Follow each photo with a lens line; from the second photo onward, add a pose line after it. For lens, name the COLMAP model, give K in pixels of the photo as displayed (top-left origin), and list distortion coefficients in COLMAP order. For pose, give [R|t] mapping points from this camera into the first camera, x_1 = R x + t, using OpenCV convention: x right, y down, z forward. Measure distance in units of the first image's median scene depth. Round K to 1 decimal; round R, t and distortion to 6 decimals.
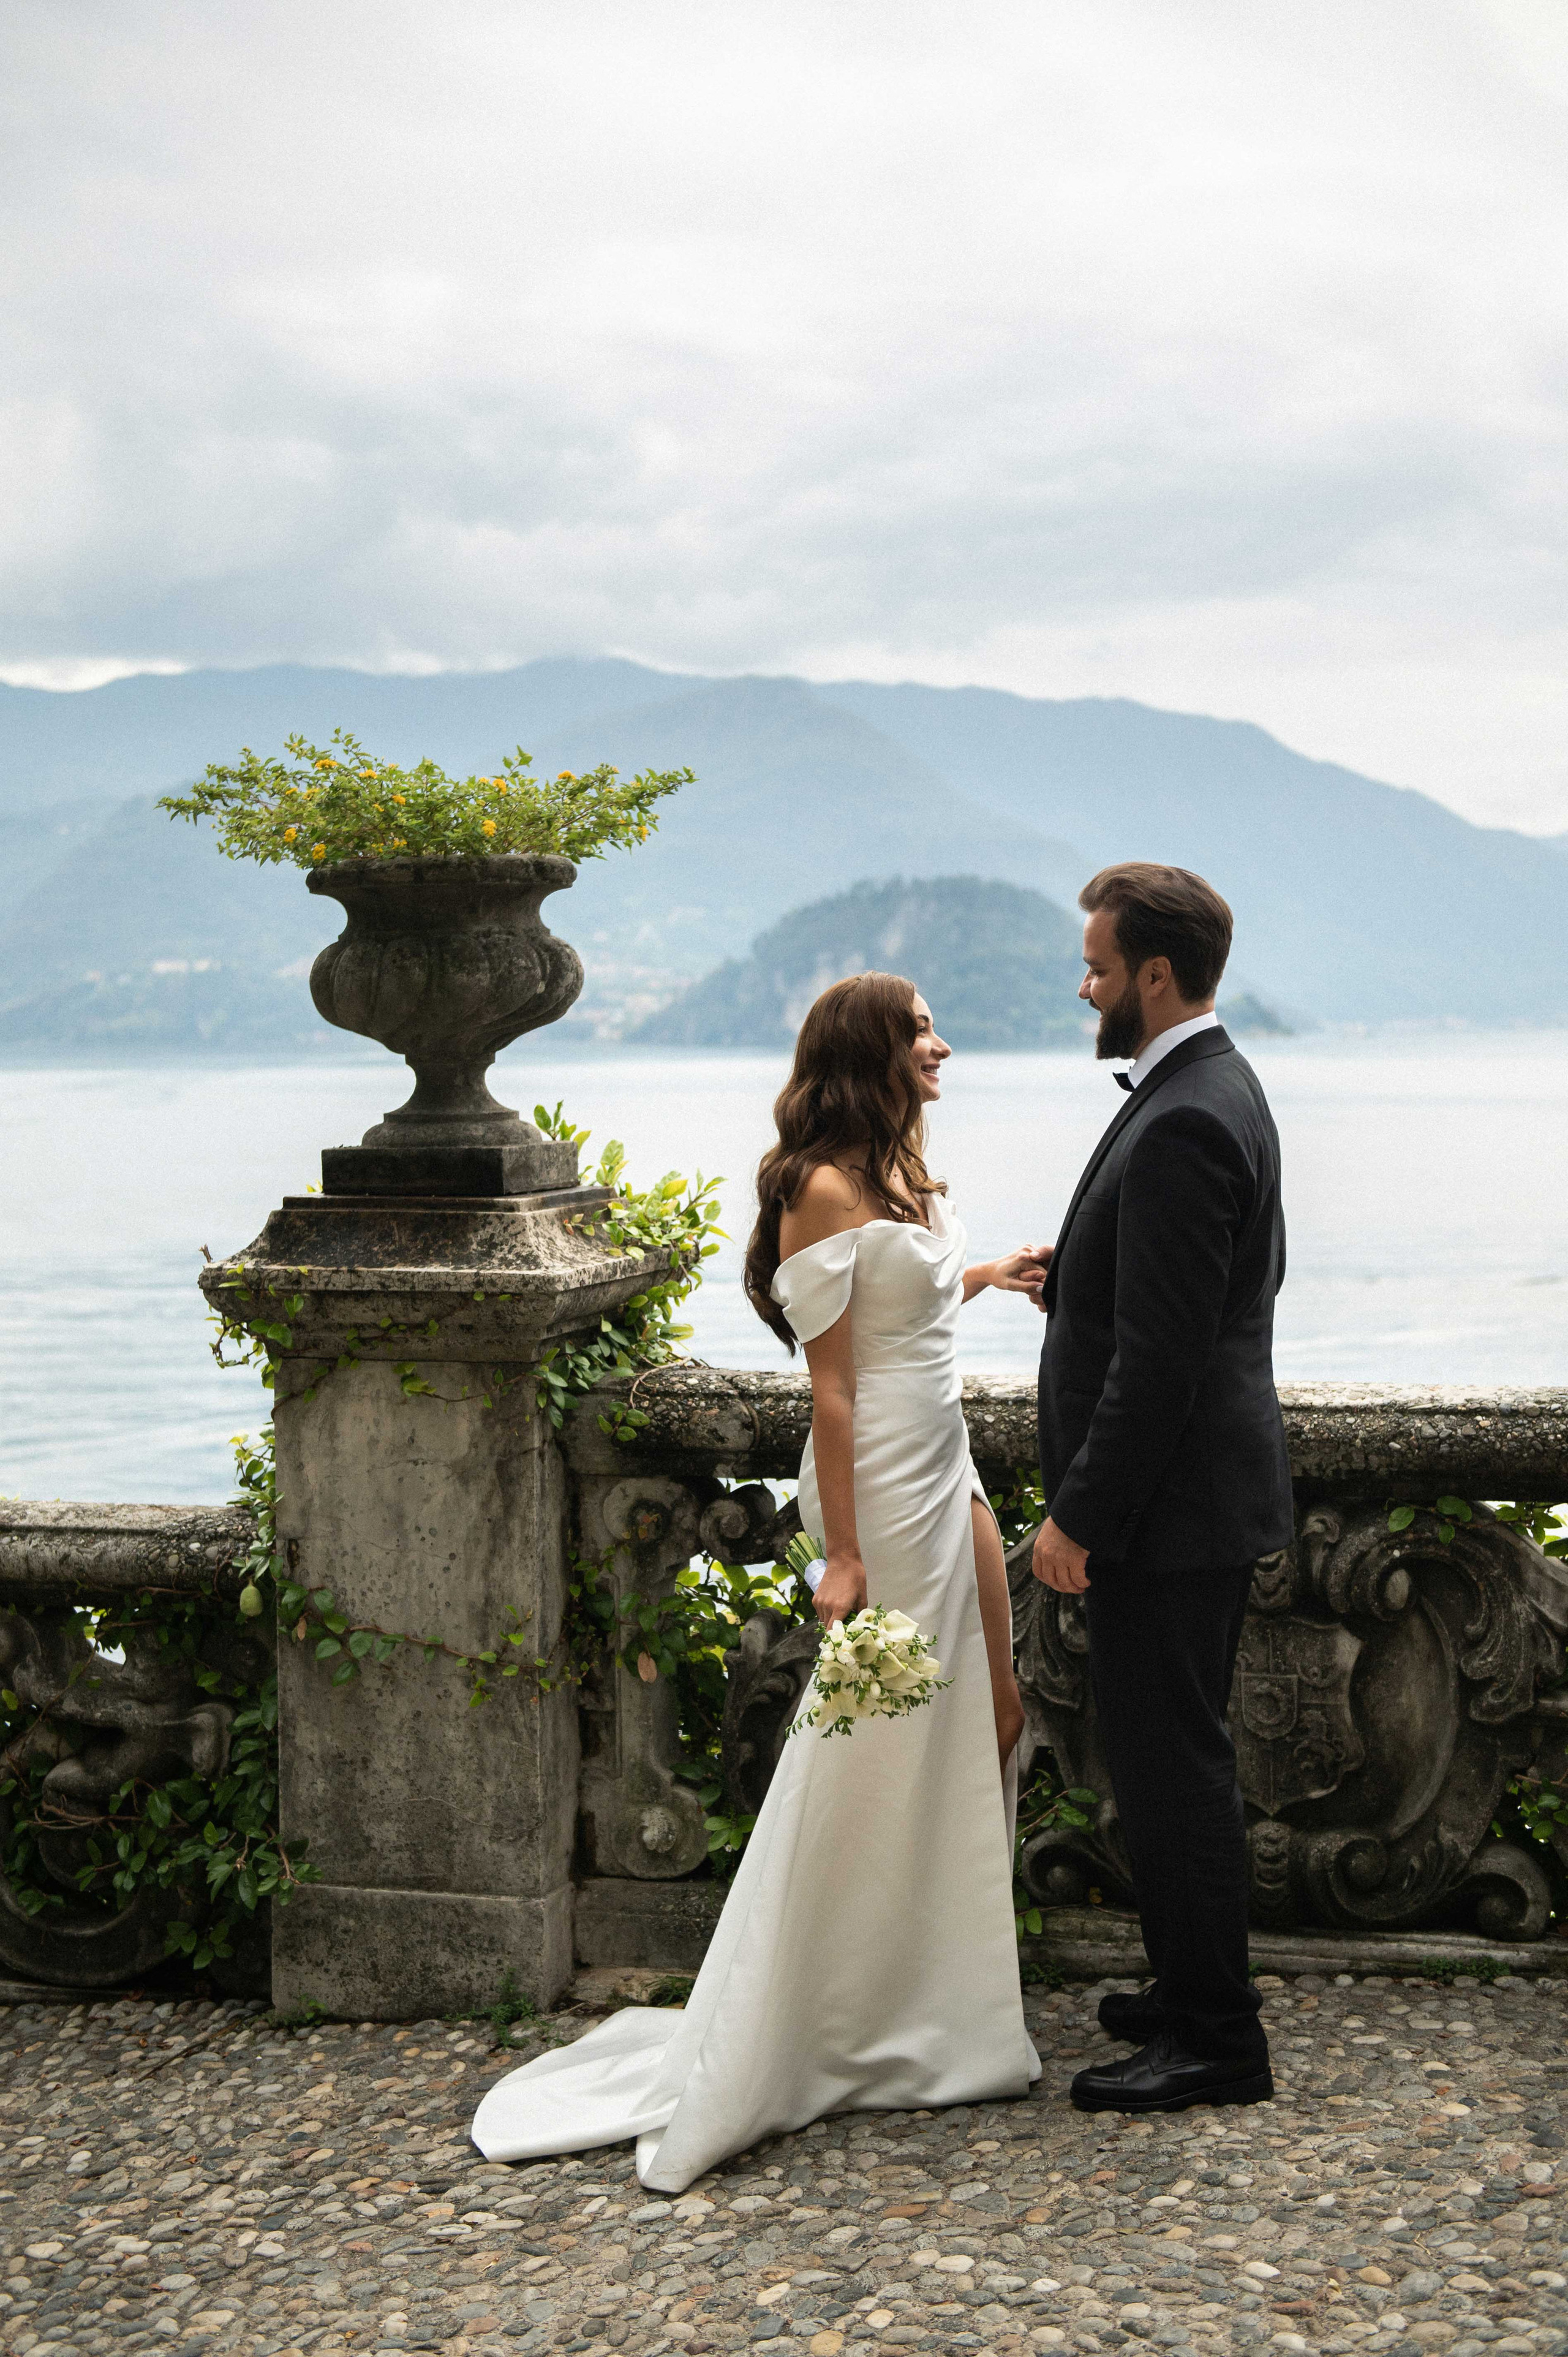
lens RADIAL K [[3019.1, 0, 753.0], [0, 3019.1, 1258.4], [0, 0, 1]] dist [0.003419, 0.000000]
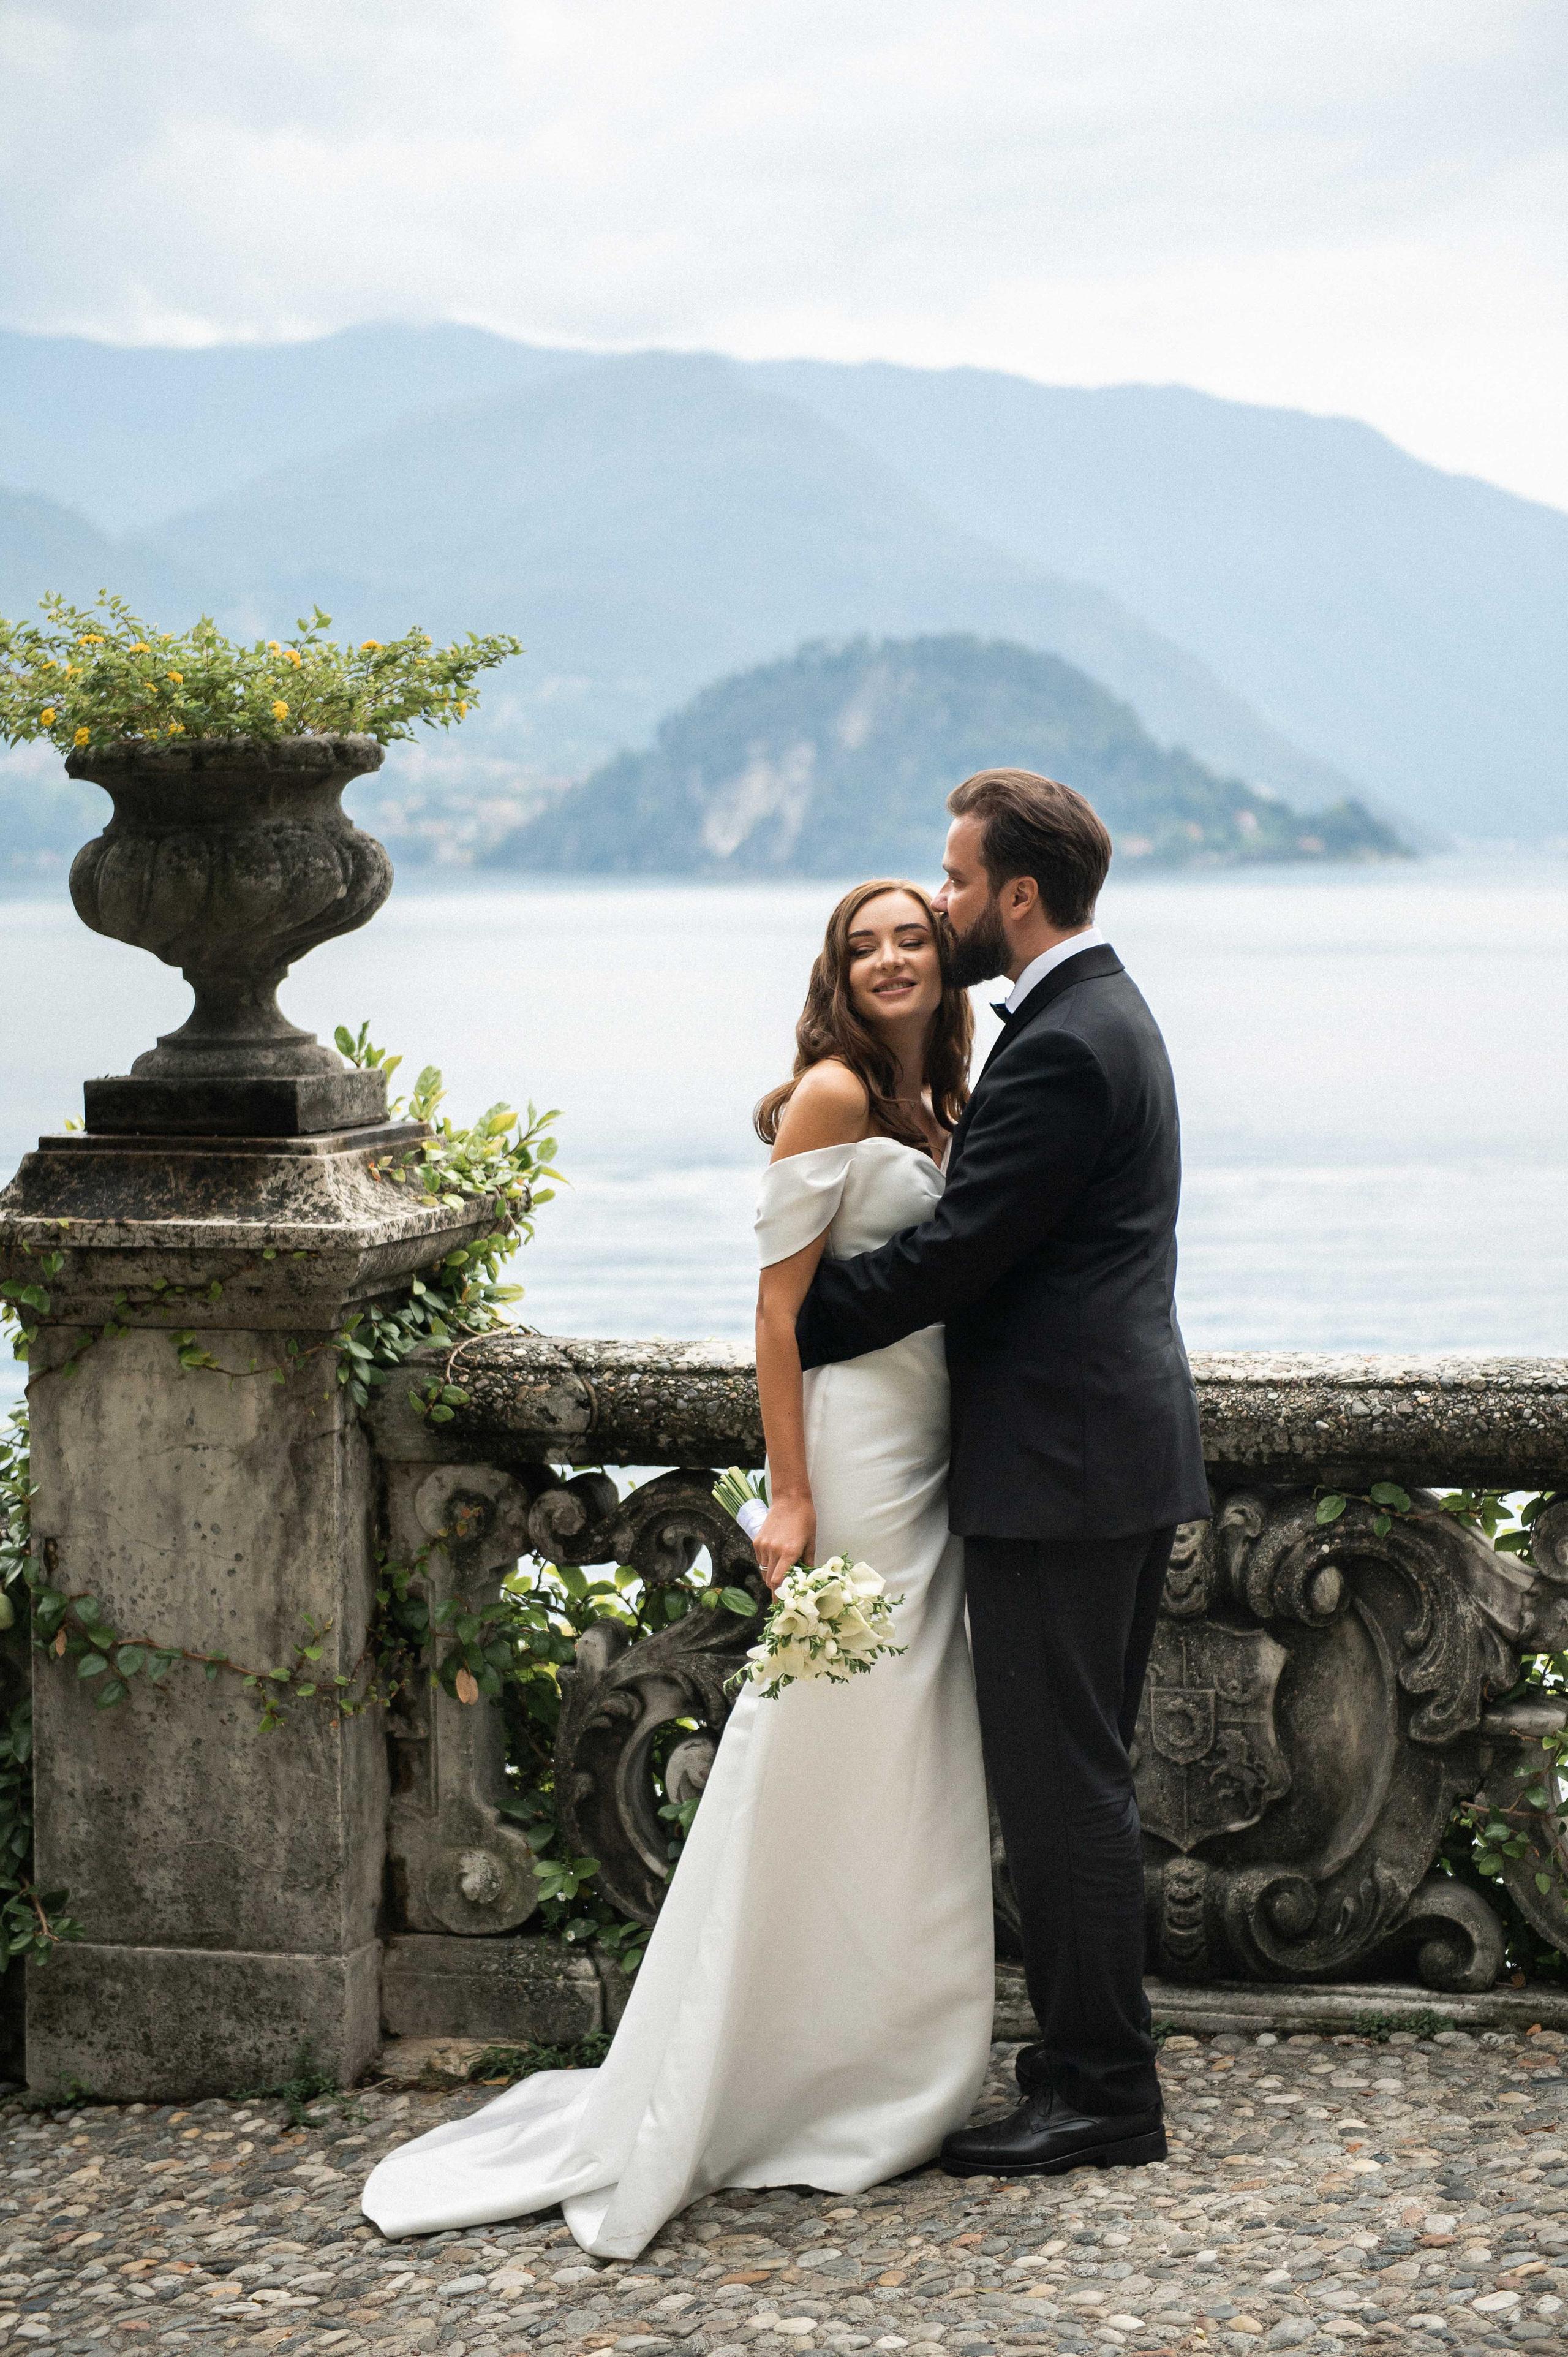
lens RADIAL K [[4278.7, 0, 782.9], [0, 4278.7, 1183.3], [0, 0, 1]] dist [0.016542, 0.000000]
pose [[0.999592, -0.000535, 0.028549, 0.020434], [0.000455, 0.999996, 0.002804, -0.010768], [-0.028550, -0.002790, 0.999588, -0.219552]]
